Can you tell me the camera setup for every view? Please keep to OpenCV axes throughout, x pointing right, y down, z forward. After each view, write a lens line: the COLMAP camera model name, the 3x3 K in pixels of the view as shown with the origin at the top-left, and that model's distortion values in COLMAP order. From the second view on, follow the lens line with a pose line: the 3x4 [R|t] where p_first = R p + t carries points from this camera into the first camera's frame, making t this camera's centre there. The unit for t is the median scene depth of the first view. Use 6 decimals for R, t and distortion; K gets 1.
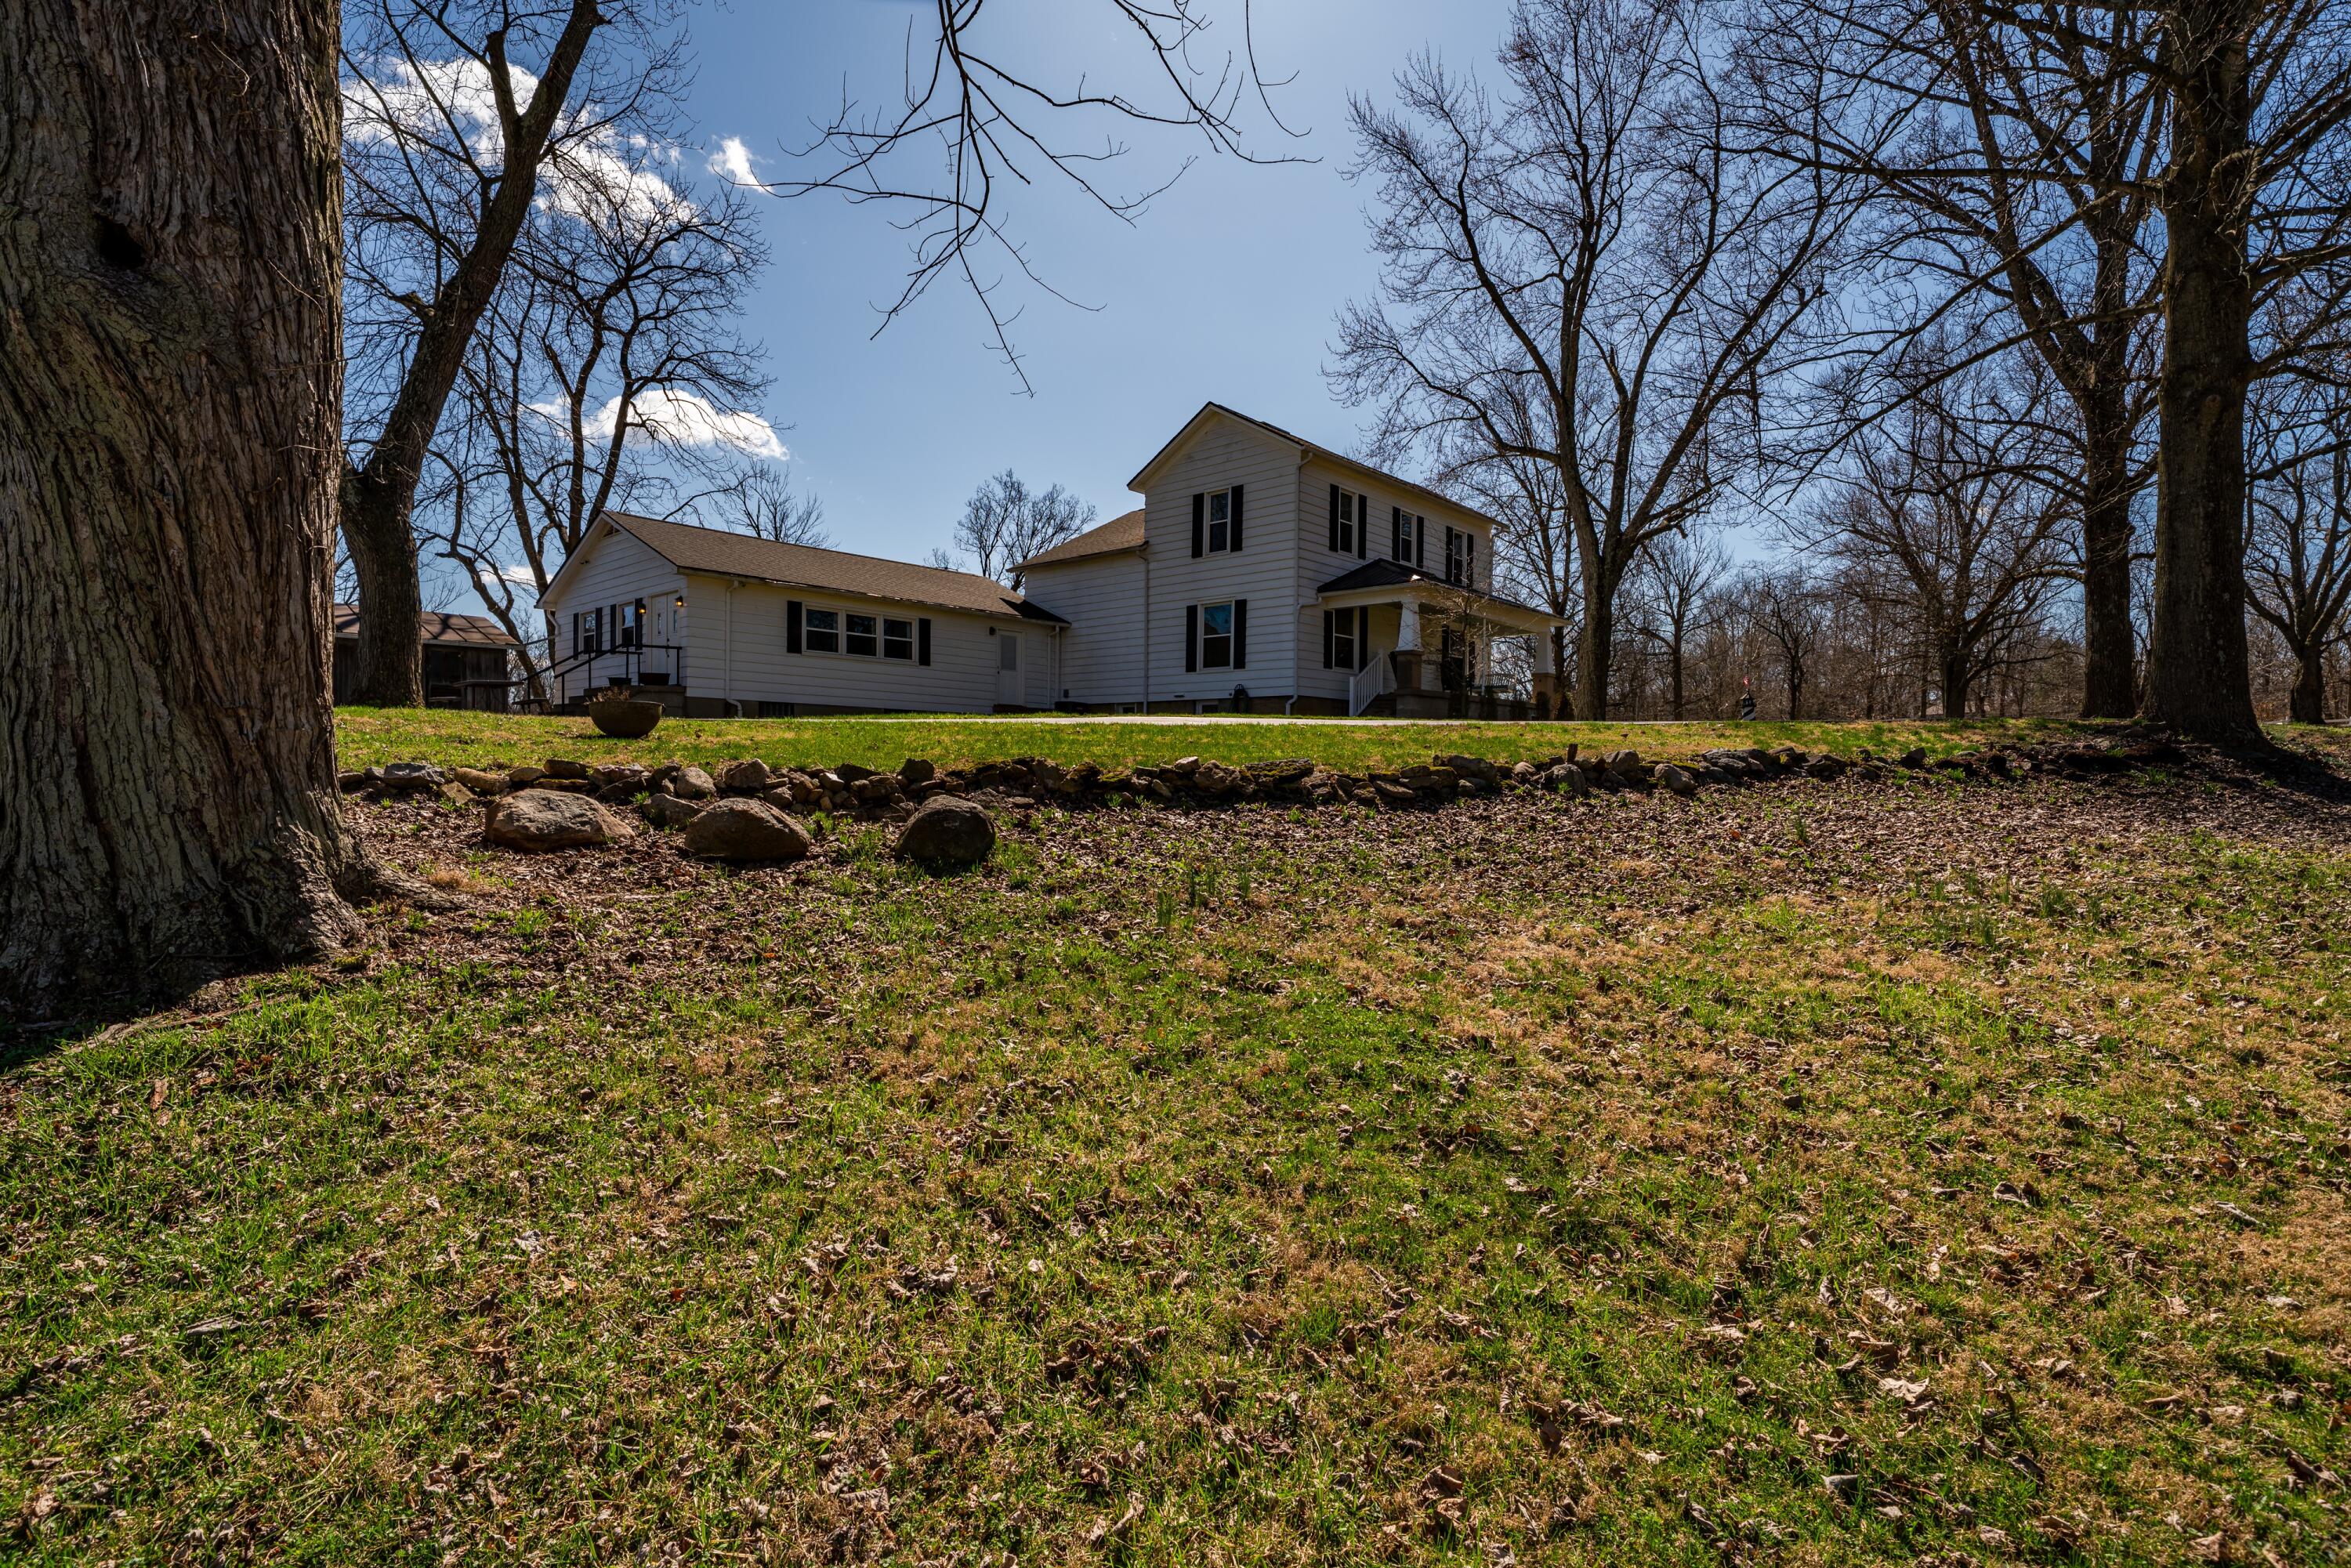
lens RADIAL K [[1108.8, 0, 1169.8], [0, 1108.8, 773.8], [0, 0, 1]] dist [-0.000066, 0.000110]
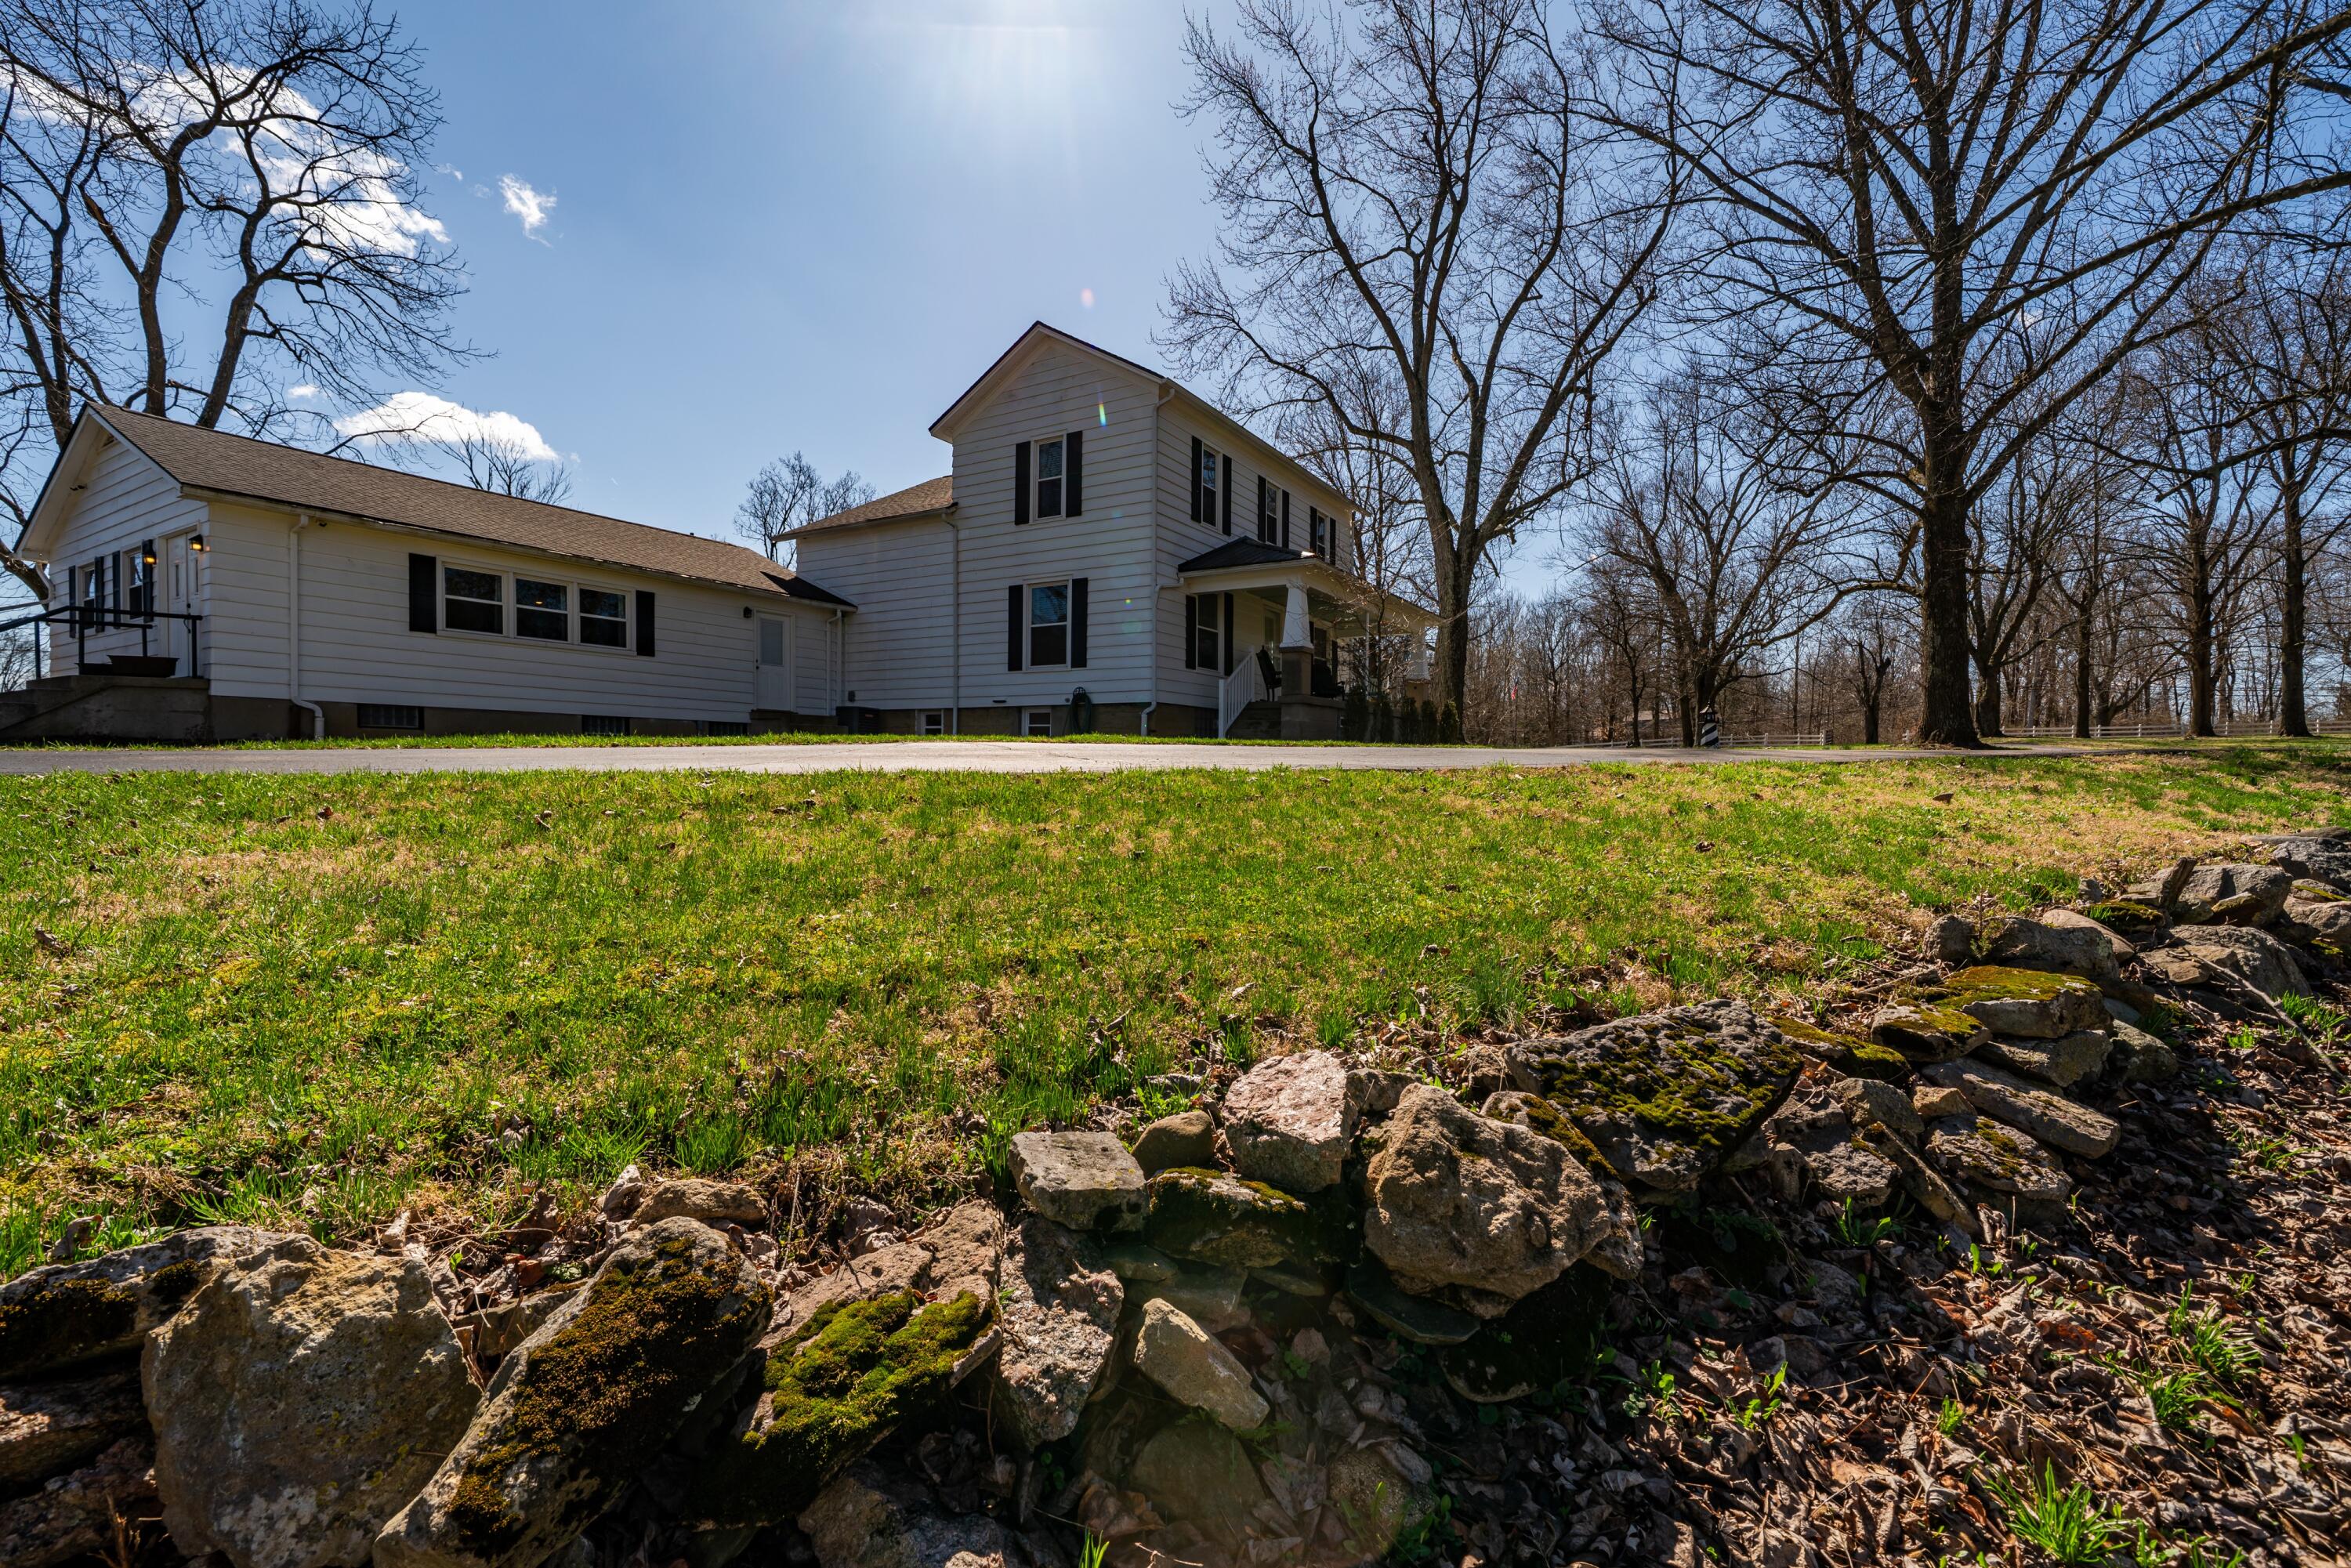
lens RADIAL K [[978.6, 0, 1167.6], [0, 978.6, 788.4], [0, 0, 1]] dist [-0.000254, 0.000193]
pose [[0.980092, -0.007575, 0.198400, -0.012666], [0.003219, 0.999747, 0.022269, -0.023229], [-0.198519, -0.021187, 0.979868, 0.293117]]
